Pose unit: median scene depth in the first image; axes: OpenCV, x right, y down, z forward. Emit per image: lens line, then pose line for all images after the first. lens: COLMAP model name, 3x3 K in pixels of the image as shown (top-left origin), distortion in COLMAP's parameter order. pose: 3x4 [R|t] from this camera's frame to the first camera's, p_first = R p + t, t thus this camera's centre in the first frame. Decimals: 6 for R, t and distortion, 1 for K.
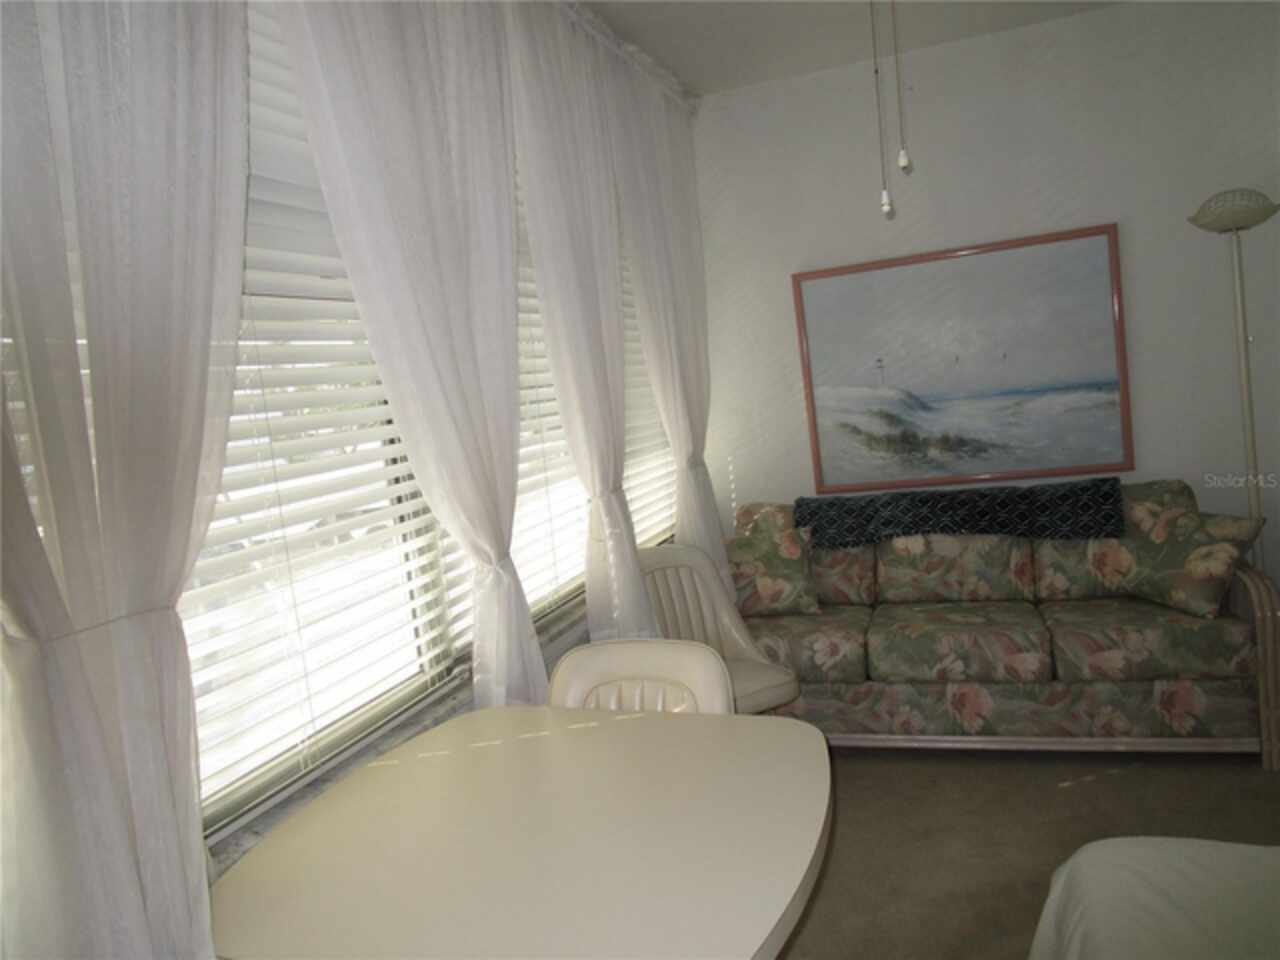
lens RADIAL K [[909.9, 0, 640.0], [0, 909.9, 480.0], [0, 0, 1]] dist [-0.027065, 0.005422]
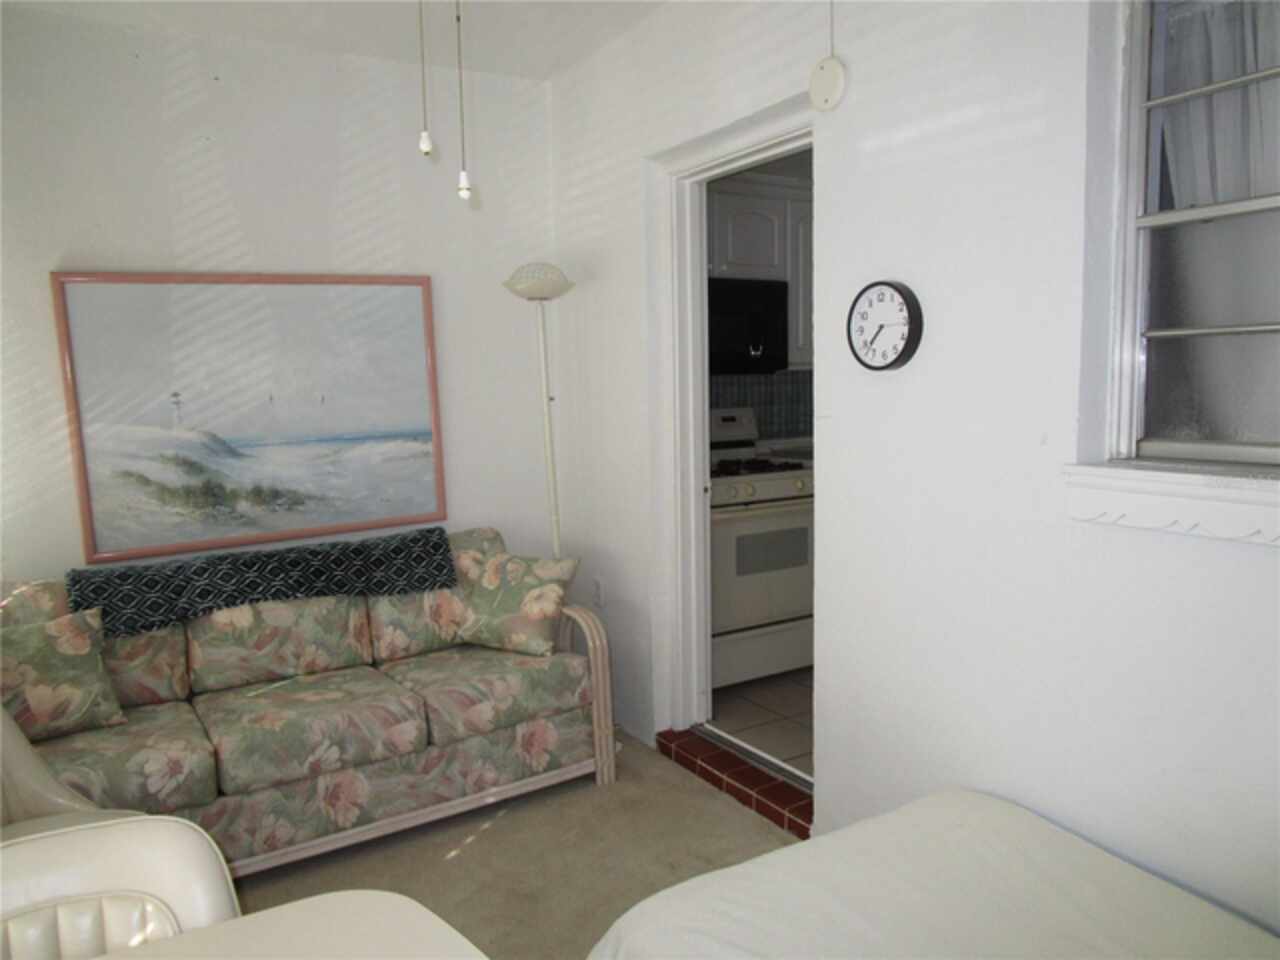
lens RADIAL K [[909.9, 0, 640.0], [0, 909.9, 480.0], [0, 0, 1]] dist [-0.027065, 0.005422]
pose [[0.629839, 0.003653, 0.776717, -0.117558], [0.041654, 0.998391, -0.038473, -0.007391], [-0.775608, 0.056586, 0.628674, 0.193702]]
